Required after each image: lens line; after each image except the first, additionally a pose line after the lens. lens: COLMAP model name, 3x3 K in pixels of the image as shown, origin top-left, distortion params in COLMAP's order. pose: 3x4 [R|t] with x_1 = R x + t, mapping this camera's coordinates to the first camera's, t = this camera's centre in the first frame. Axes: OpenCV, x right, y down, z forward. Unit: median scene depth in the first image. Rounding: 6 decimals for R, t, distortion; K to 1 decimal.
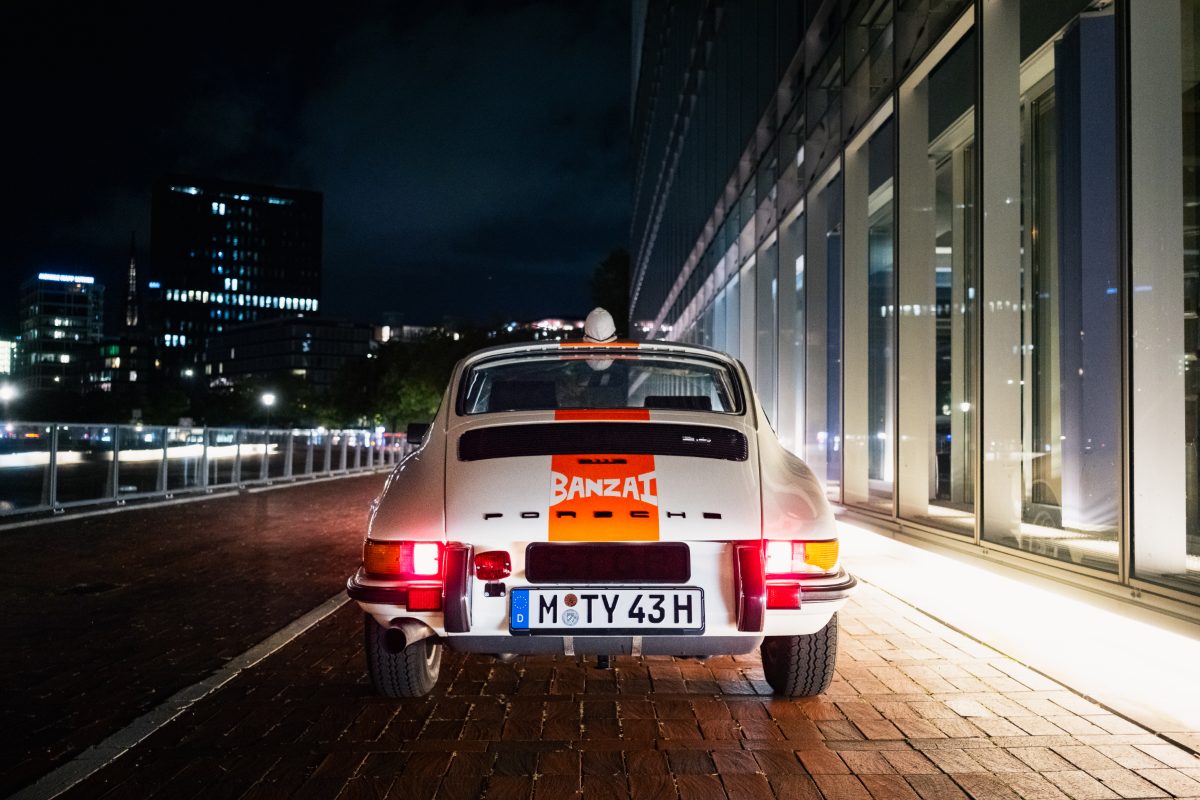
lens RADIAL K [[1333.1, 0, 600.0], [0, 1333.1, 400.0], [0, 0, 1]] dist [-0.005776, -0.000367]
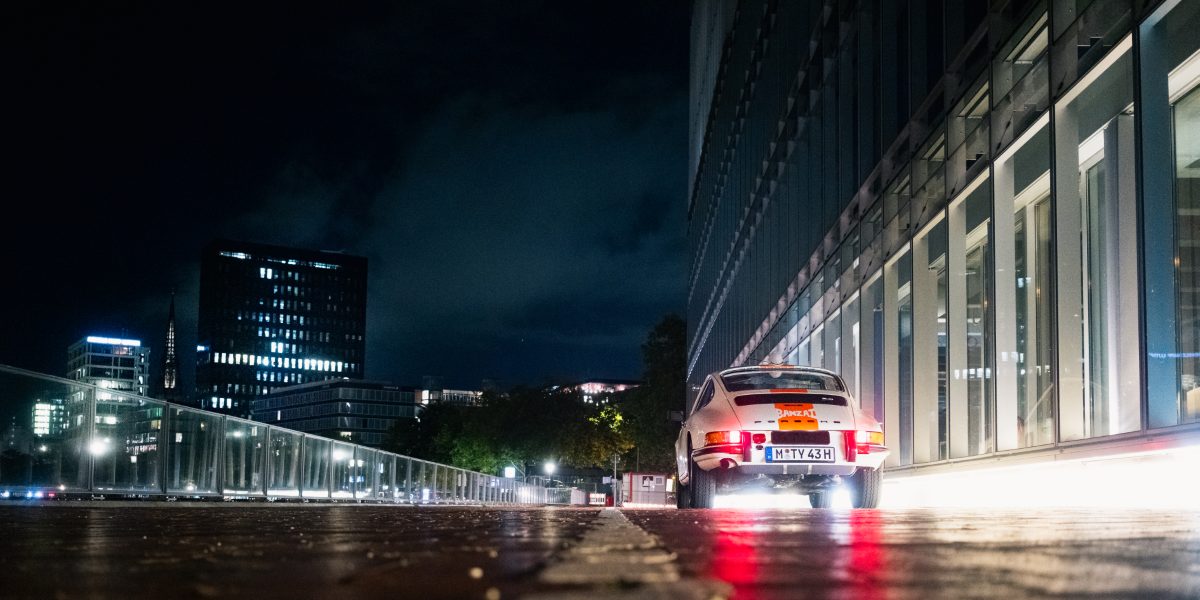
lens RADIAL K [[1345.0, 0, 599.5], [0, 1345.0, 394.0], [0, 0, 1]] dist [-0.003573, 0.004136]
pose [[0.999587, 0.002550, -0.028615, -0.072293], [-0.004049, 0.998615, -0.052457, 0.038776], [0.028441, 0.052551, 0.998213, -0.397137]]
